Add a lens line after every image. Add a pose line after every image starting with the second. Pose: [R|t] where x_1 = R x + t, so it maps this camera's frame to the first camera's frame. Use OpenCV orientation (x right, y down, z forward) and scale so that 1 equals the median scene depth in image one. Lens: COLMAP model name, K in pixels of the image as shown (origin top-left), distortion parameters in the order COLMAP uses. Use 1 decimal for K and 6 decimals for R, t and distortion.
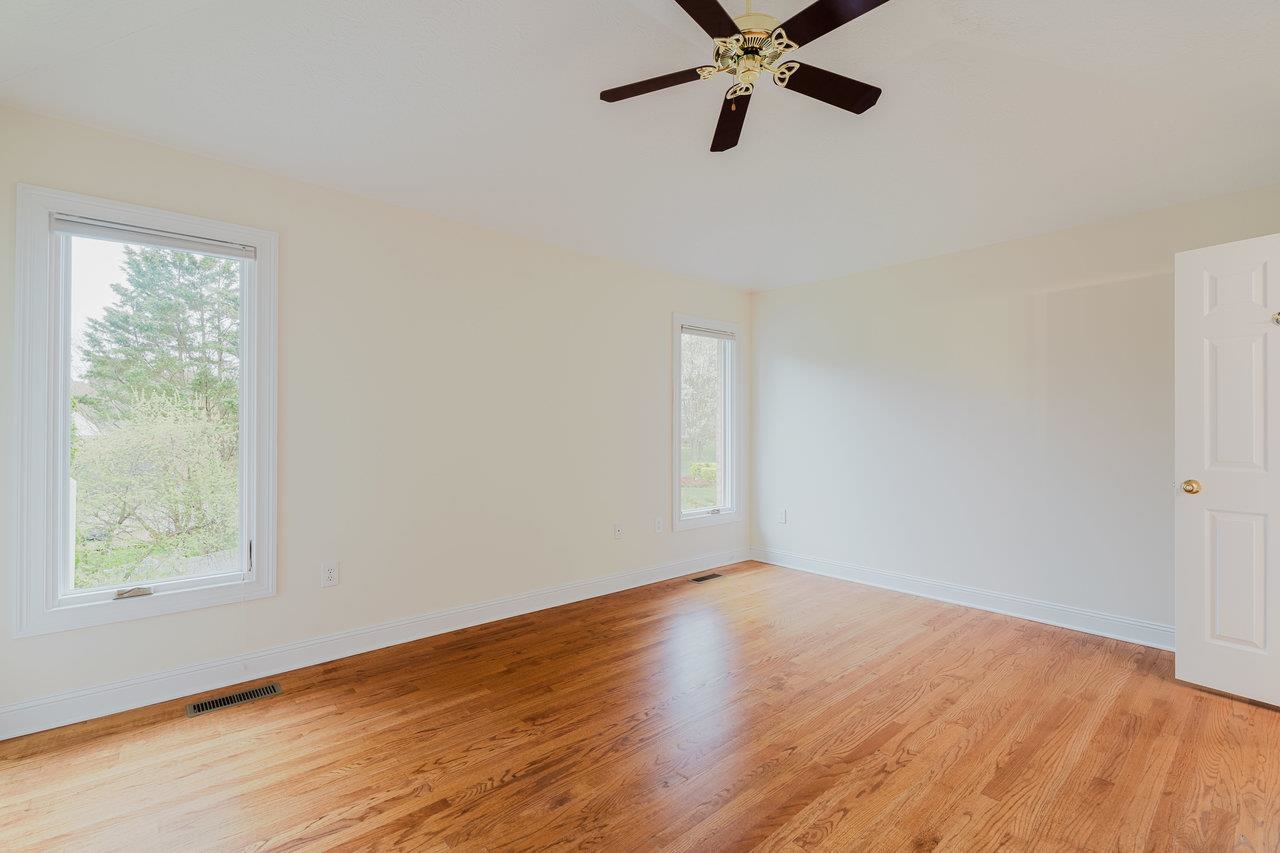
lens RADIAL K [[575.7, 0, 640.0], [0, 575.7, 426.5], [0, 0, 1]] dist [0.000834, 0.000039]
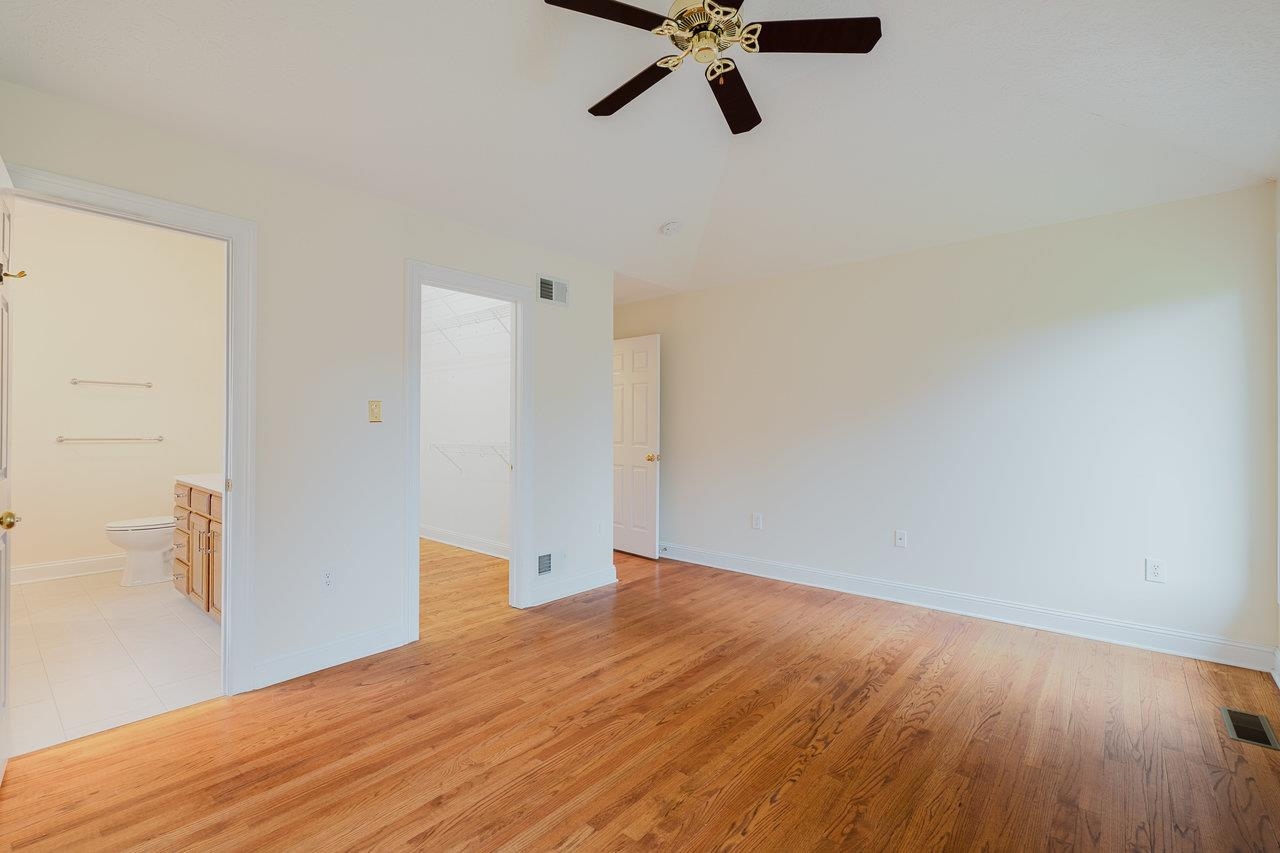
lens RADIAL K [[551.5, 0, 640.0], [0, 551.5, 426.5], [0, 0, 1]] dist [0.000085, 0.000096]
pose [[-0.990274, -0.009014, -0.138838, 0.402059], [-0.009119, 0.999958, 0.000123, -0.000347], [0.138831, 0.001388, -0.990315, 1.796482]]
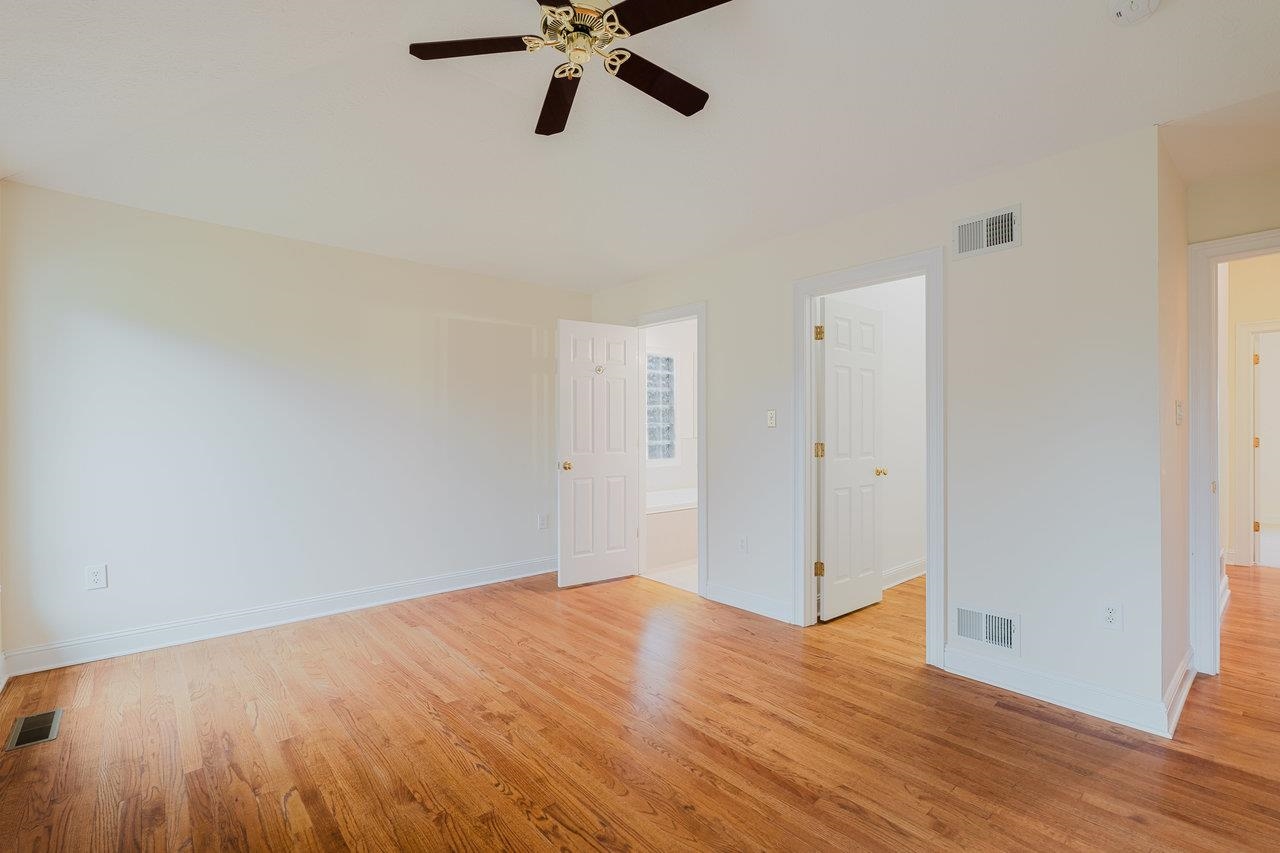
lens RADIAL K [[575.7, 0, 640.0], [0, 575.7, 426.5], [0, 0, 1]] dist [0.000834, 0.000039]
pose [[0.002283, 0.000621, 0.999997, -0.720690], [0.002727, 0.999996, -0.000627, -0.002616], [-0.999994, 0.002728, 0.002281, 0.861030]]
